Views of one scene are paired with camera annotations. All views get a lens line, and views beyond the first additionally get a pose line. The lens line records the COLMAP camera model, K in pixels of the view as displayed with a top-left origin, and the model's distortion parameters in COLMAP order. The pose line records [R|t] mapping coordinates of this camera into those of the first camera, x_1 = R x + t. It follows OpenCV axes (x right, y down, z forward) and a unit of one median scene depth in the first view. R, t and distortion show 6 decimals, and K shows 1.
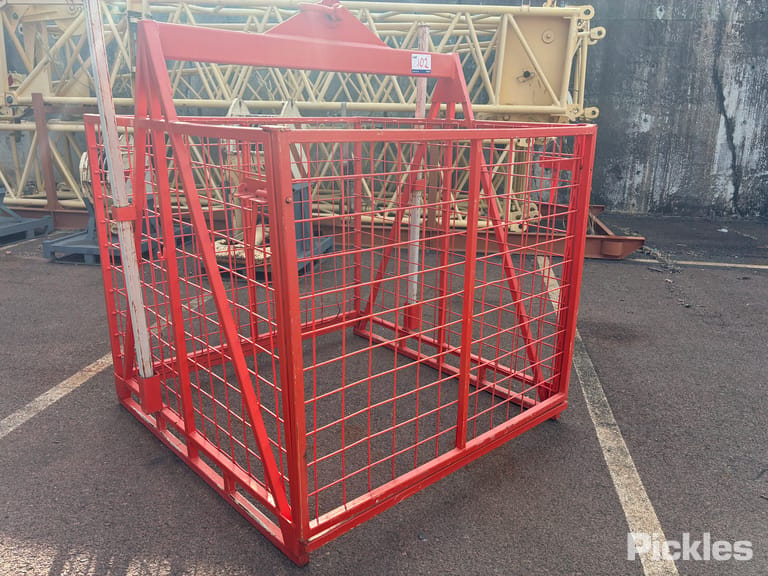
lens RADIAL K [[583.6, 0, 385.7], [0, 583.6, 290.8], [0, 0, 1]] dist [0.050058, -0.076814]
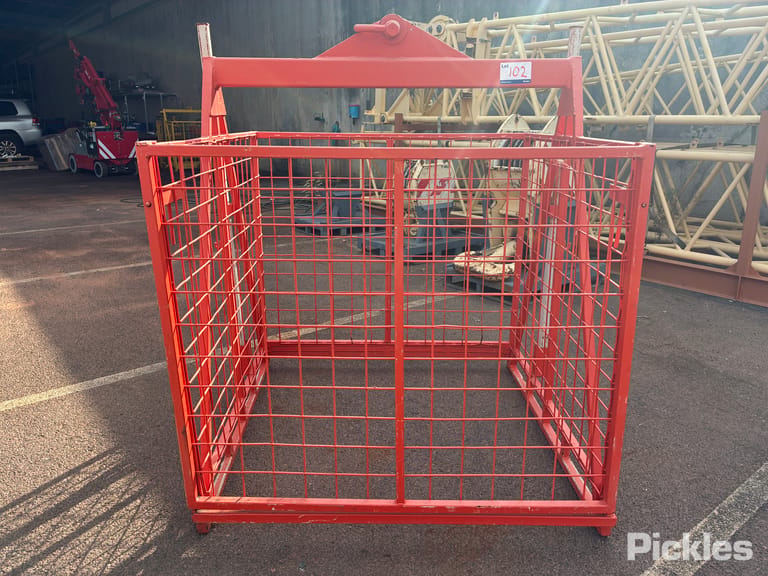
lens RADIAL K [[583.6, 0, 388.2], [0, 583.6, 287.5], [0, 0, 1]] dist [0.050058, -0.076814]
pose [[0.743847, 0.170206, -0.646314, 0.287455], [-0.189177, 0.981101, 0.040647, -0.037917], [0.641018, 0.092032, 0.761988, 0.126619]]
